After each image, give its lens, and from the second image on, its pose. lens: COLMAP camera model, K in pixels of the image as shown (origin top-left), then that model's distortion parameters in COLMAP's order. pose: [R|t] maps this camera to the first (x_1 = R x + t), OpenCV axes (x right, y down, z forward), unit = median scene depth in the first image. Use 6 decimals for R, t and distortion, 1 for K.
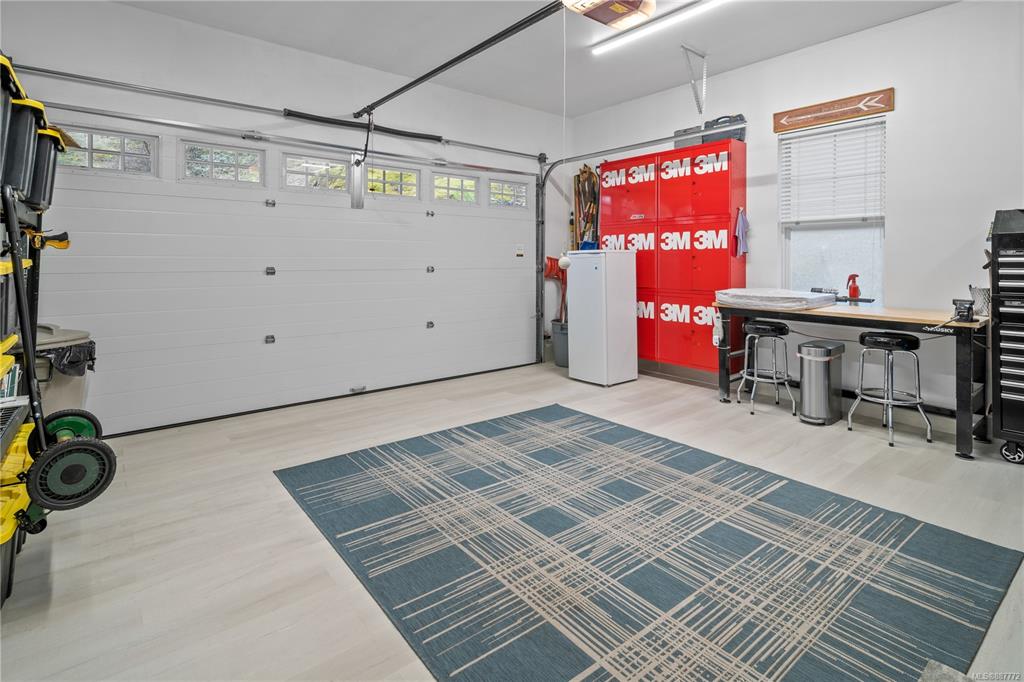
lens RADIAL K [[503.9, 0, 507.2], [0, 503.9, 257.6], [0, 0, 1]] dist [0.009353, 0.000617]
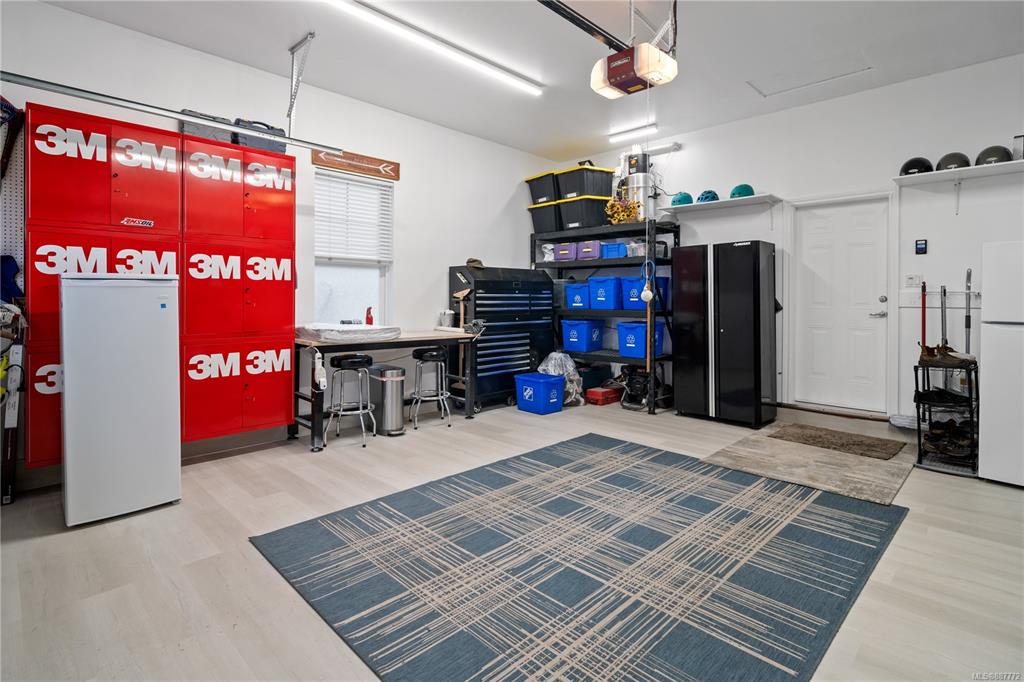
lens RADIAL K [[503.9, 0, 520.2], [0, 503.9, 300.5], [0, 0, 1]] dist [0.009353, 0.000617]
pose [[-0.114418, -0.005482, 0.993418, -0.617311], [-0.010667, 0.999934, 0.004289, 0.010819], [-0.993375, -0.010106, -0.114469, 0.902836]]
